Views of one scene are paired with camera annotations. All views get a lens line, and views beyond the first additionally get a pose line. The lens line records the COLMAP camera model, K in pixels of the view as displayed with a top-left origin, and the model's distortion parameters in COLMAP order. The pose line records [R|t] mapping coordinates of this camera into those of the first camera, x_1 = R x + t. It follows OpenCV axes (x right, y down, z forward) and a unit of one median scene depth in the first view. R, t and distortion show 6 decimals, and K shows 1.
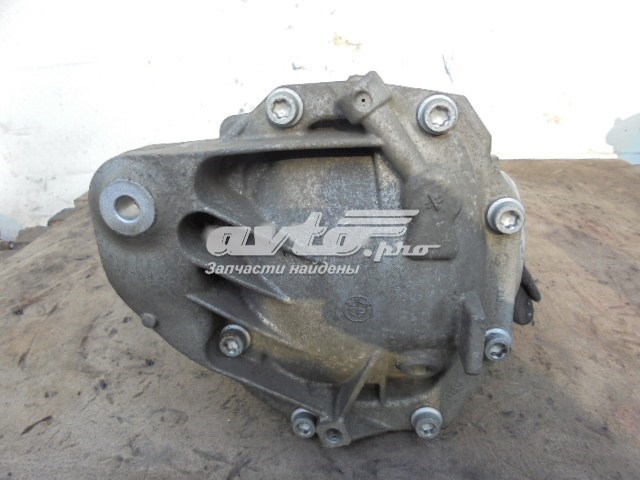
lens RADIAL K [[486.3, 0, 323.6], [0, 486.3, 239.2], [0, 0, 1]] dist [-0.070458, 0.053921]
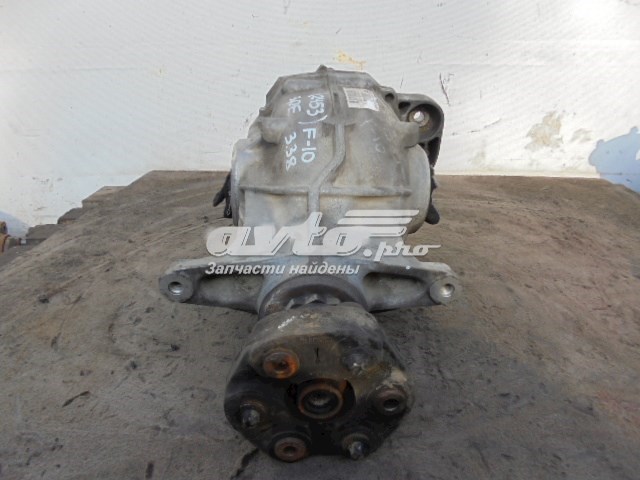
lens RADIAL K [[486.3, 0, 319.0], [0, 486.3, 239.3], [0, 0, 1]] dist [-0.070458, 0.053921]
pose [[0.999203, 0.030022, 0.026323, -0.078887], [-0.029268, 0.999163, -0.028587, 0.036816], [-0.027159, 0.027793, 0.999245, -0.104217]]
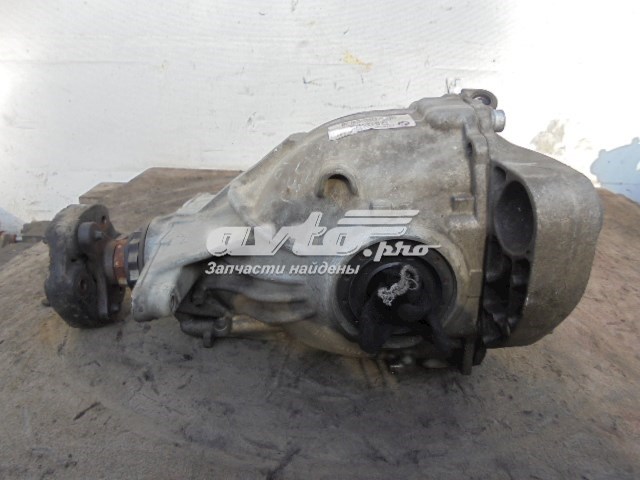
lens RADIAL K [[486.3, 0, 320.1], [0, 486.3, 240.1], [0, 0, 1]] dist [-0.070458, 0.053921]
pose [[0.996974, 0.052424, 0.057400, -0.156613], [-0.051323, 0.998472, -0.020487, 0.008445], [-0.058386, 0.017479, 0.998141, -0.076133]]
